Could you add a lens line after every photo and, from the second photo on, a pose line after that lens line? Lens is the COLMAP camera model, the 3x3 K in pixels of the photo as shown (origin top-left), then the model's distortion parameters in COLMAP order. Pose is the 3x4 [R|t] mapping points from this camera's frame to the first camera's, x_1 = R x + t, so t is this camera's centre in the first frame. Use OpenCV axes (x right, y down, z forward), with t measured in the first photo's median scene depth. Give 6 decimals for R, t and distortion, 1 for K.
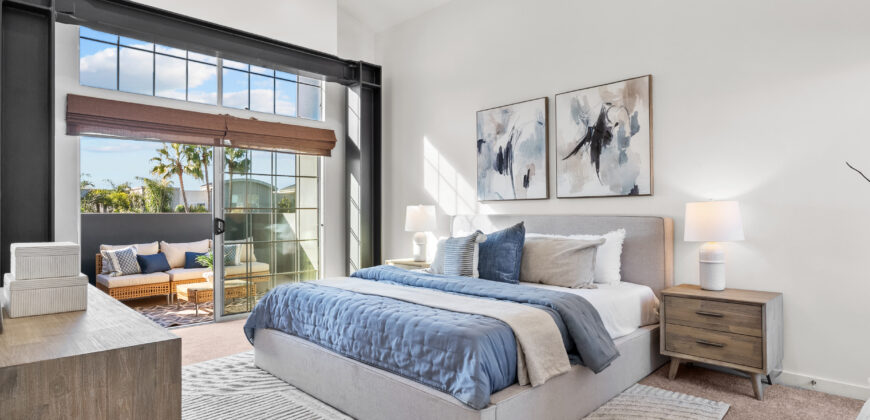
lens RADIAL K [[471.4, 0, 429.5], [0, 471.4, 210.5], [0, 0, 1]] dist [0.011518, 0.002325]
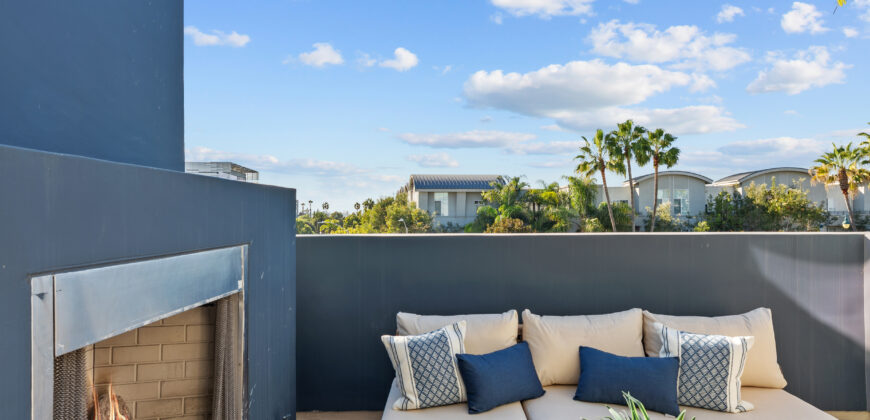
lens RADIAL K [[471.4, 0, 428.4], [0, 471.4, 206.1], [0, 0, 1]] dist [0.011518, 0.002325]
pose [[0.665032, -0.011542, -0.746726, -0.043970], [0.011108, 0.999923, -0.005562, -0.002869], [0.746732, -0.004596, 0.665109, 0.092137]]
